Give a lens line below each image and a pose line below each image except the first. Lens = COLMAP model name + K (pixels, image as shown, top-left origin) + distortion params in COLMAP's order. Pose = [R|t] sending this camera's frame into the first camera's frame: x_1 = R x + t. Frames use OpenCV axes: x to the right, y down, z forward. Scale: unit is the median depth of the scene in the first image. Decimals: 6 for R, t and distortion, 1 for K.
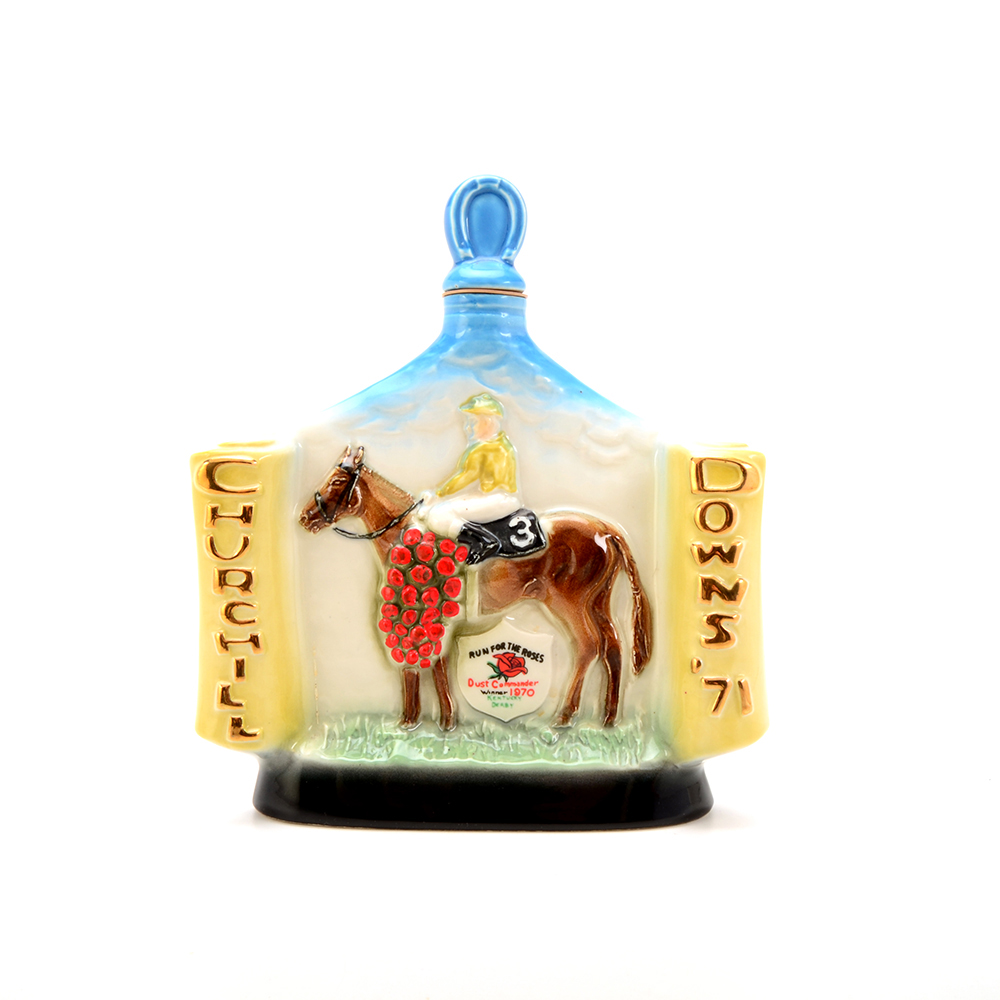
lens RADIAL K [[1380.6, 0, 500.0], [0, 1380.6, 500.0], [0, 0, 1]] dist [-0.016234, -0.011203]
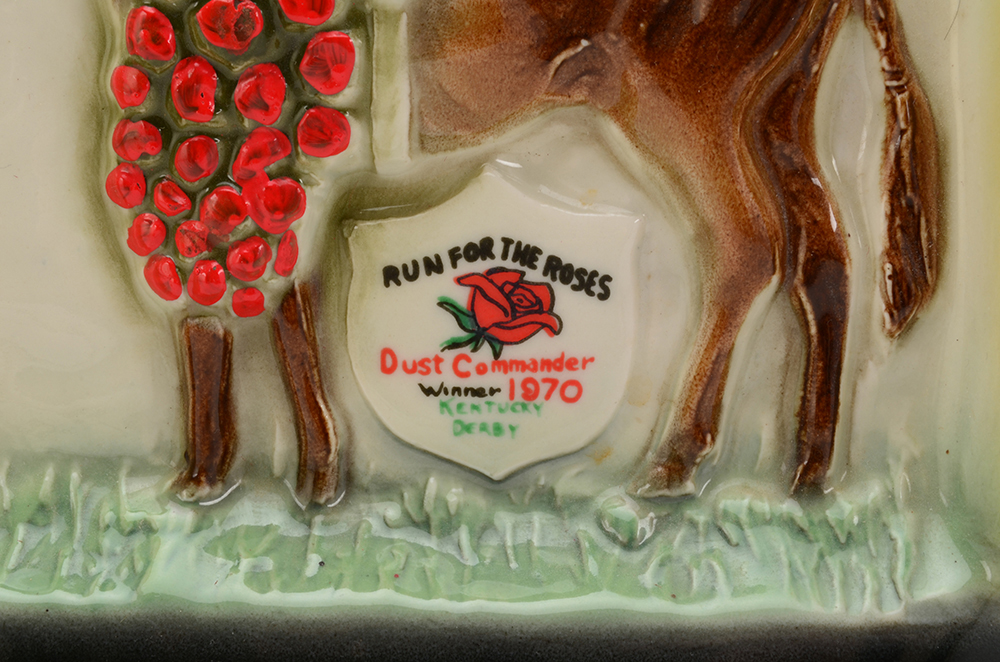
lens RADIAL K [[2349.9, 0, 500.0], [0, 2349.9, 331.0], [0, 0, 1]] dist [0.087356, -0.304429]
pose [[0.999980, -0.002027, -0.006011, 0.008692], [0.002463, 0.997297, 0.073428, 0.084269], [0.005846, -0.073441, 0.997282, 0.443629]]
